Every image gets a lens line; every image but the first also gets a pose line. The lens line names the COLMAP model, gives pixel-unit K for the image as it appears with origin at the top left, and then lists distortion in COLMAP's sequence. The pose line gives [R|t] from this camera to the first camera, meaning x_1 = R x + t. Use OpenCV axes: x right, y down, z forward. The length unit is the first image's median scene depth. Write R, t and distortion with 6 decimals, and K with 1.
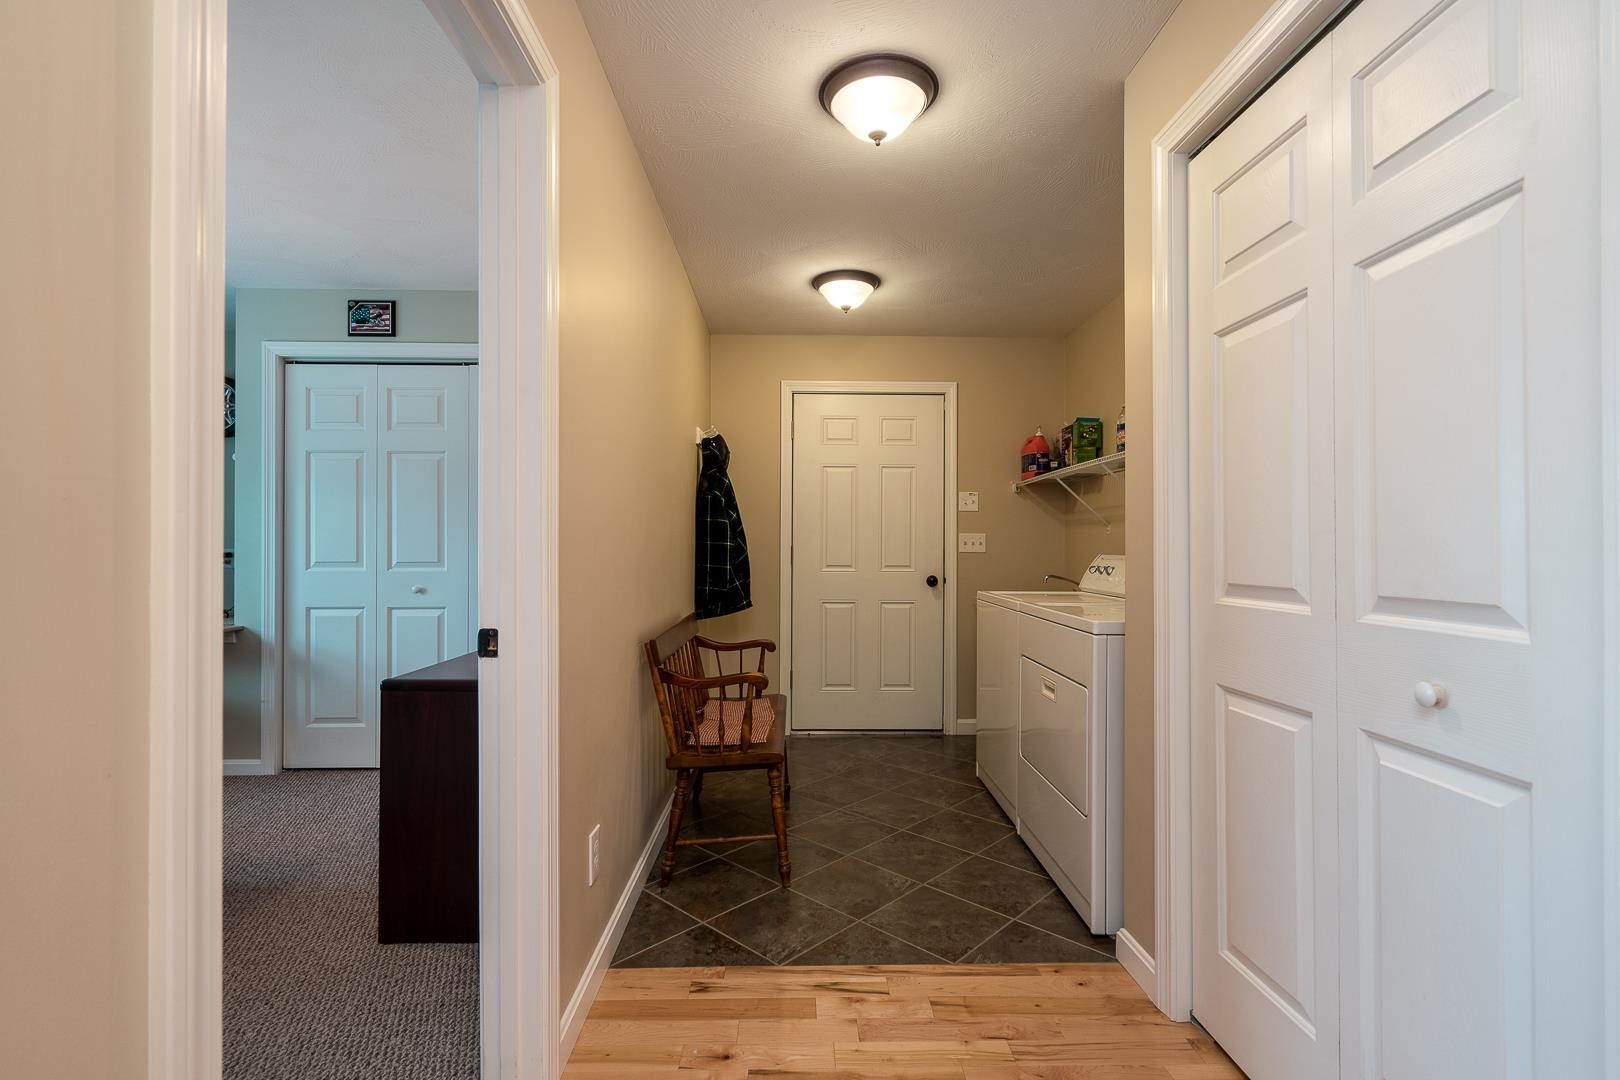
lens RADIAL K [[731.9, 0, 812.6], [0, 731.9, 539.6], [0, 0, 1]] dist [-0.003152, 0.000516]
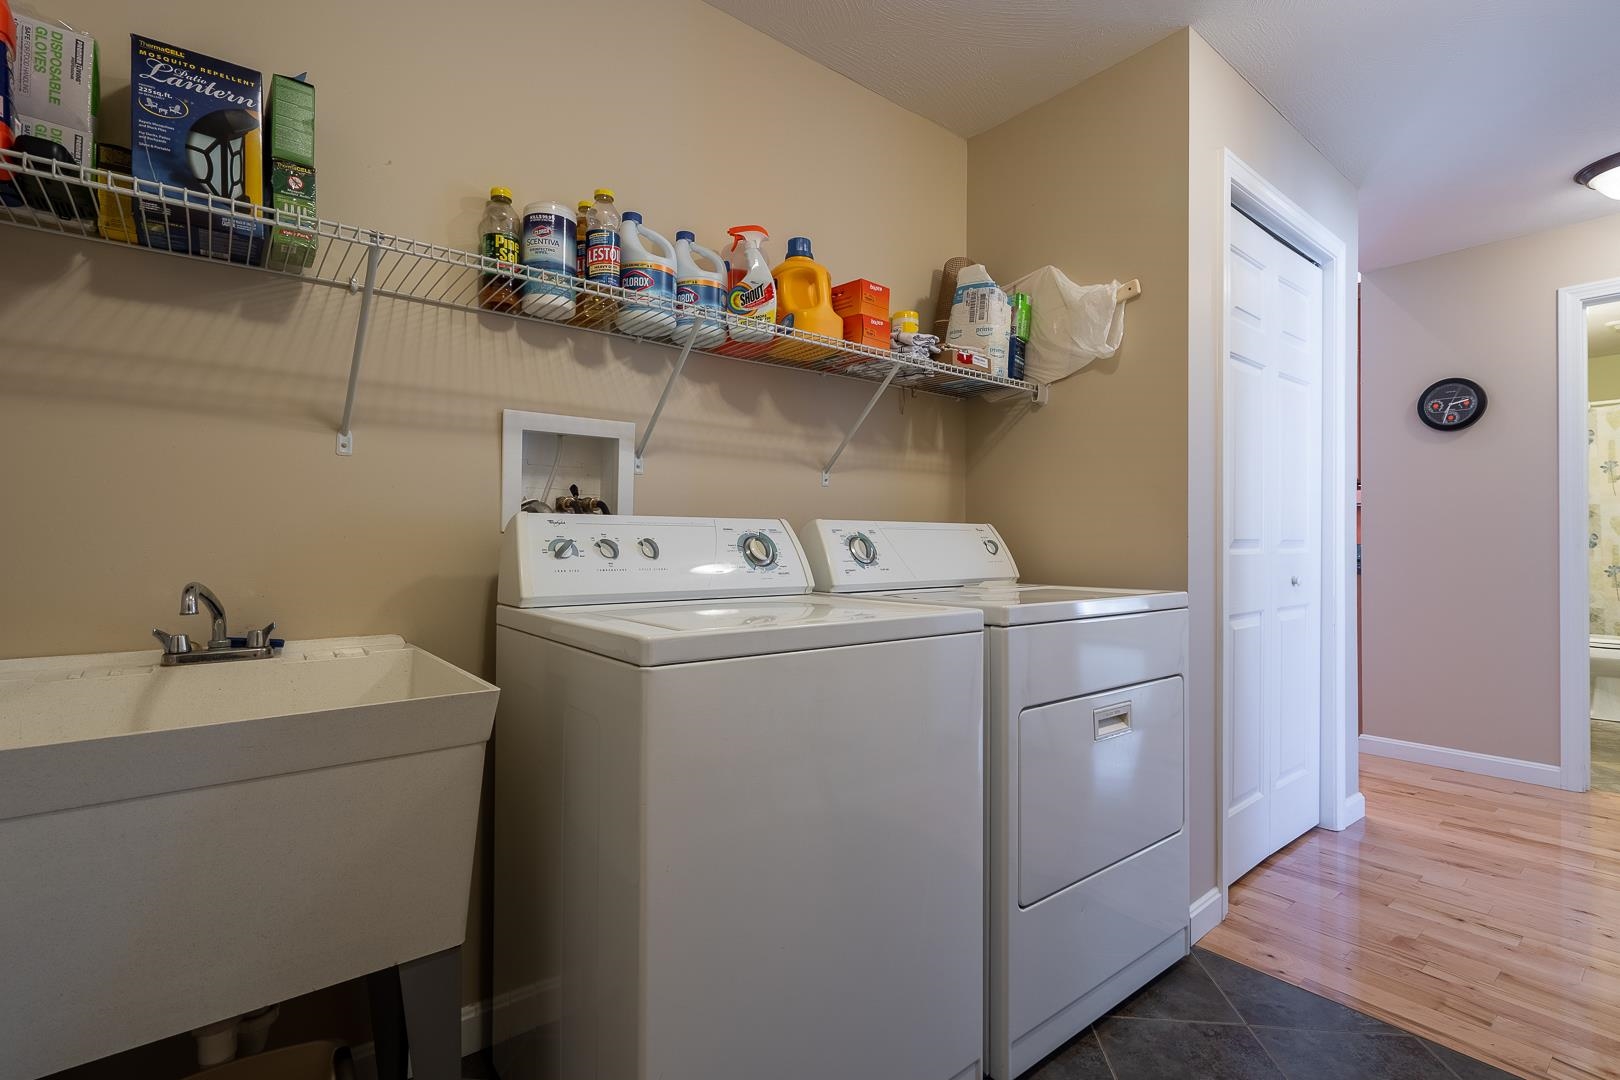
lens RADIAL K [[731.9, 0, 806.6], [0, 731.9, 537.1], [0, 0, 1]] dist [-0.003152, 0.000516]
pose [[-0.603230, -0.004903, 0.797552, -0.028273], [-0.014611, 0.999881, -0.004904, 0.046672], [-0.797434, -0.014611, -0.603230, 1.613173]]
